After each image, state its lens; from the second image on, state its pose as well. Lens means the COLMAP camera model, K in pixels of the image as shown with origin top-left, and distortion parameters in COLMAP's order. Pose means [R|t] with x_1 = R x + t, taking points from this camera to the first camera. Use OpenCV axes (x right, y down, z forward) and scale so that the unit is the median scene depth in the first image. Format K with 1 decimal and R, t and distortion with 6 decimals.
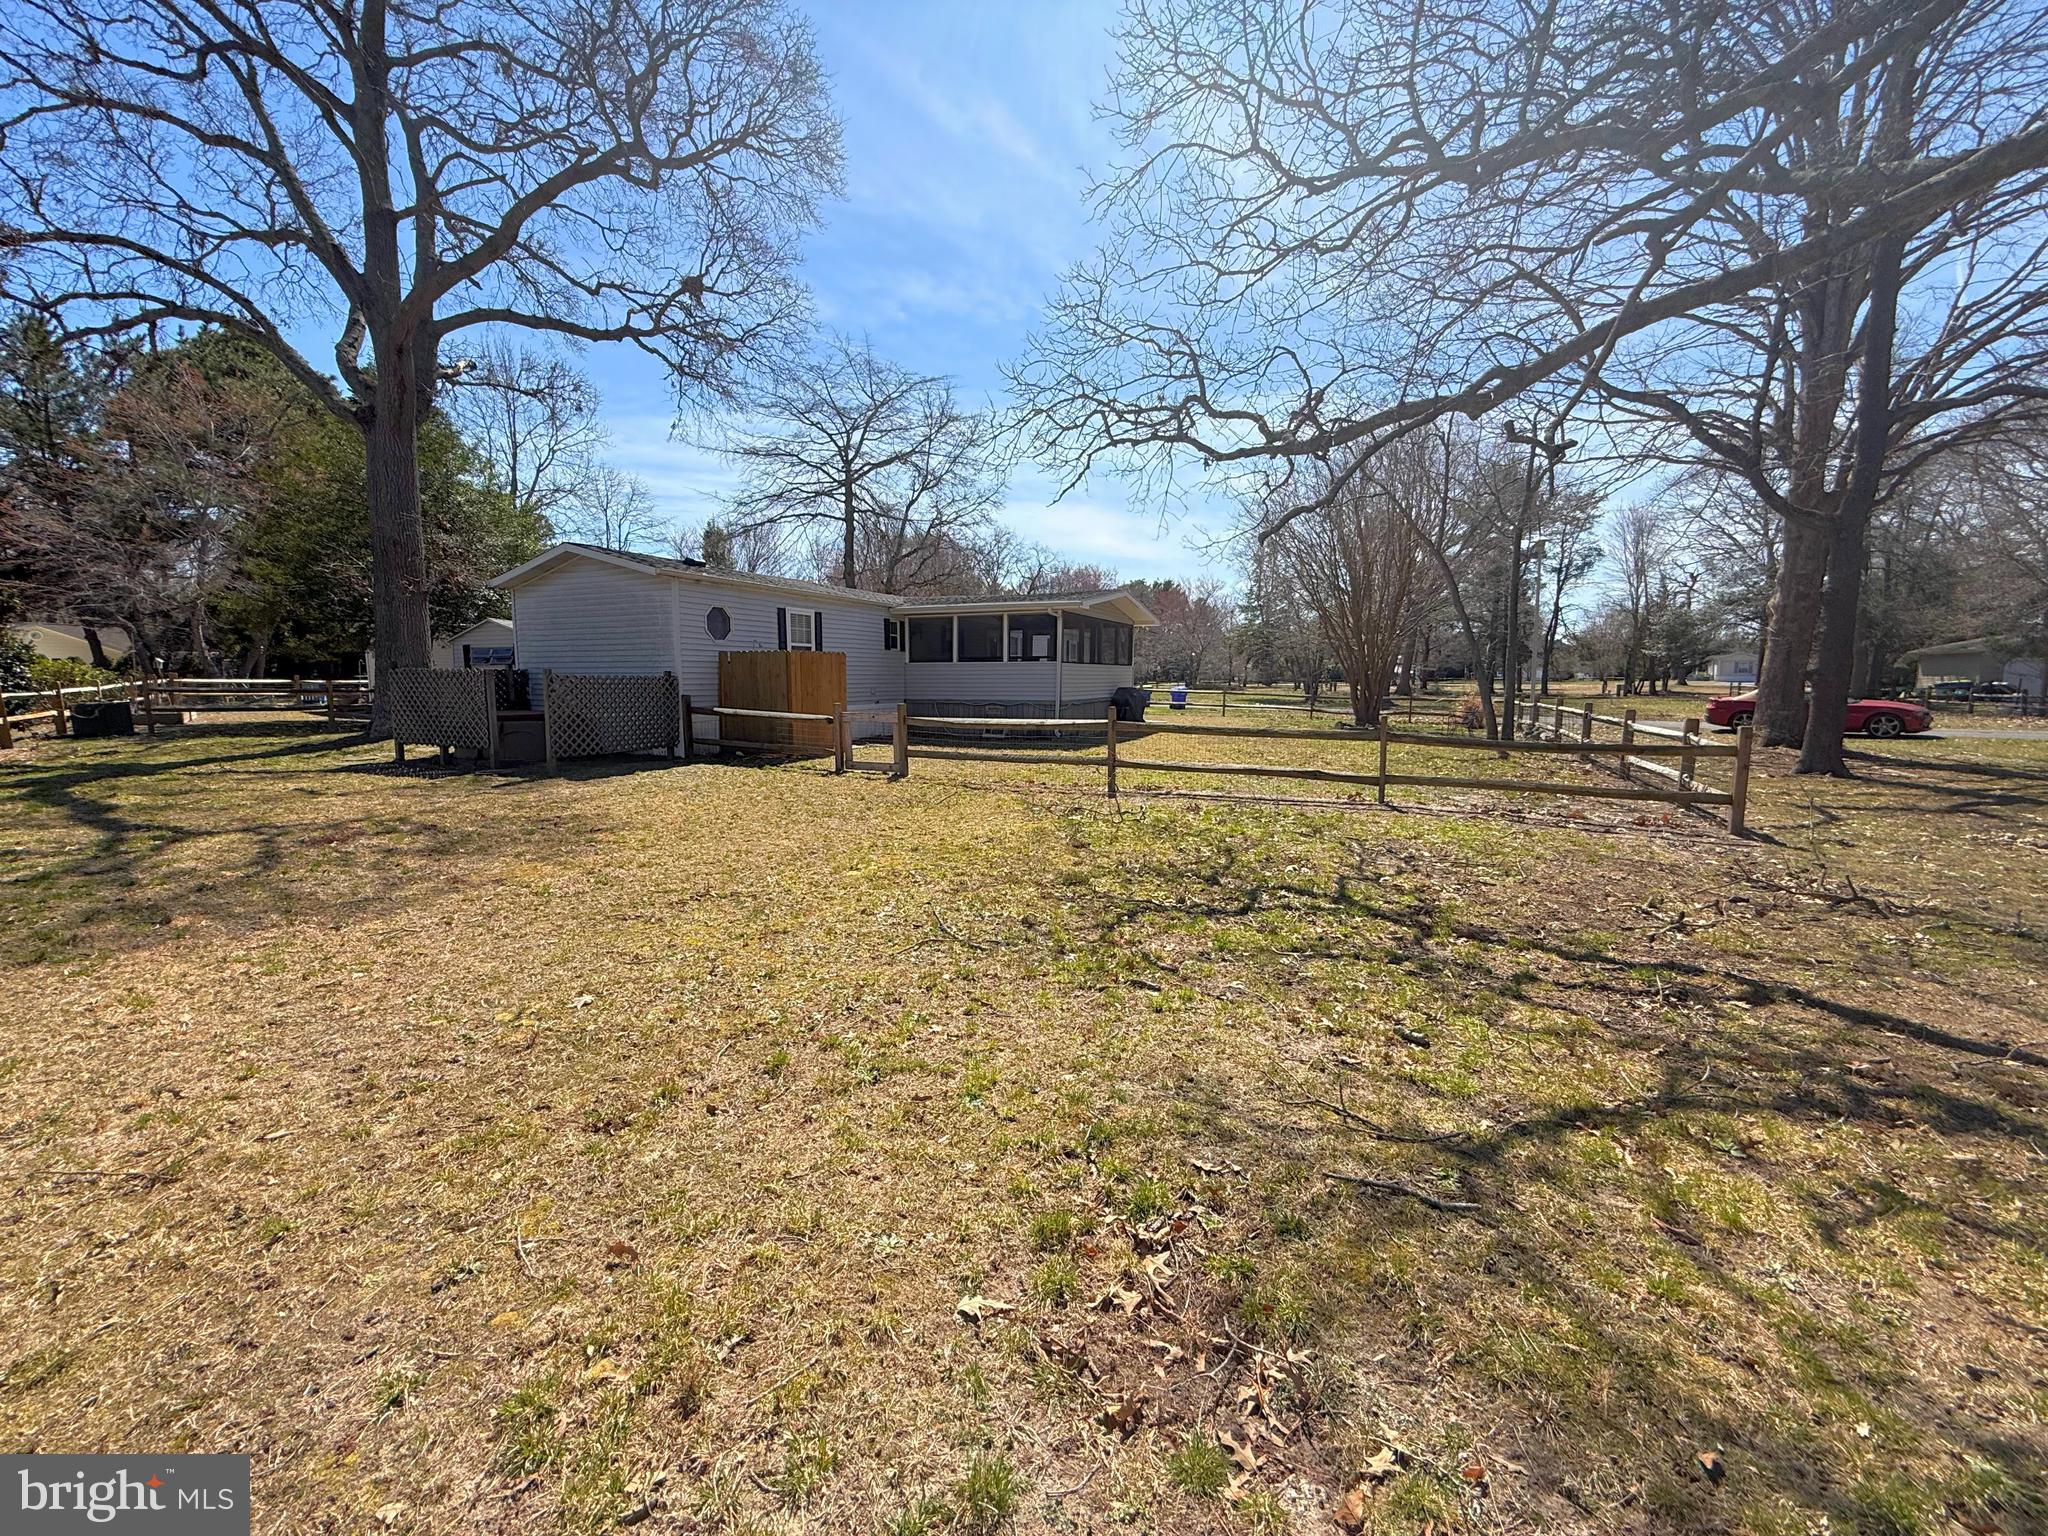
lens RADIAL K [[809.8, 0, 1024.0], [0, 809.8, 768.0], [0, 0, 1]] dist [0.000207, 0.000085]
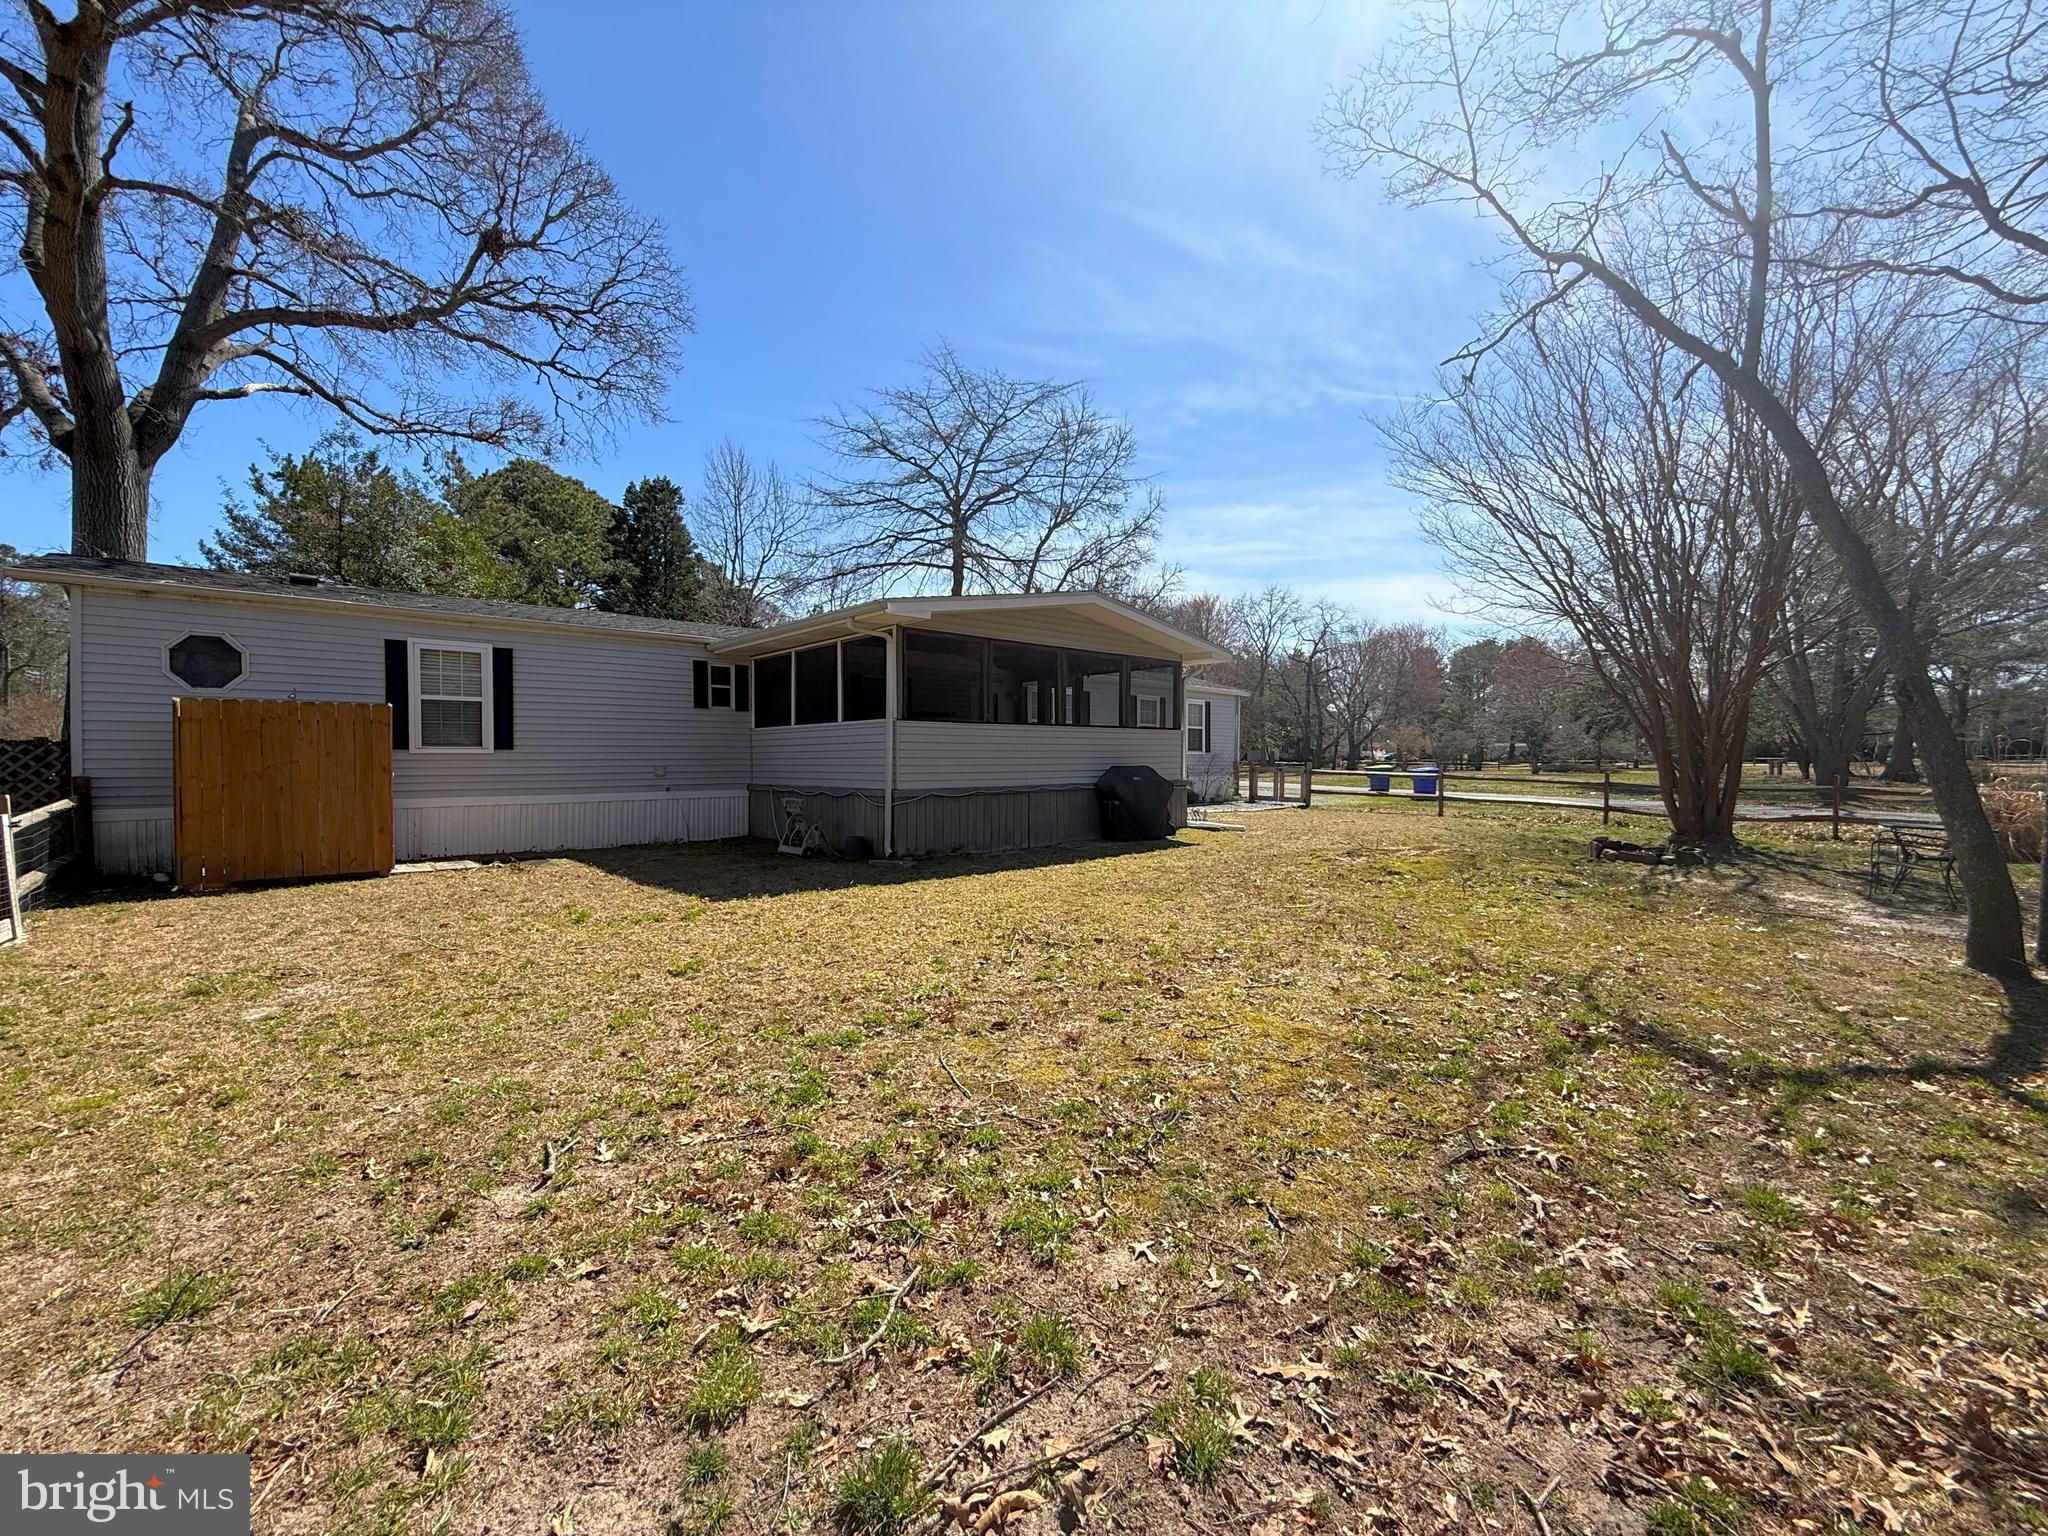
lens RADIAL K [[809.8, 0, 1024.0], [0, 809.8, 768.0], [0, 0, 1]] dist [0.000207, 0.000085]
pose [[0.917927, 0.002205, -0.396743, 0.287977], [-0.040081, 0.995384, -0.087202, -0.043894], [0.394719, 0.095947, 0.913778, 0.441702]]
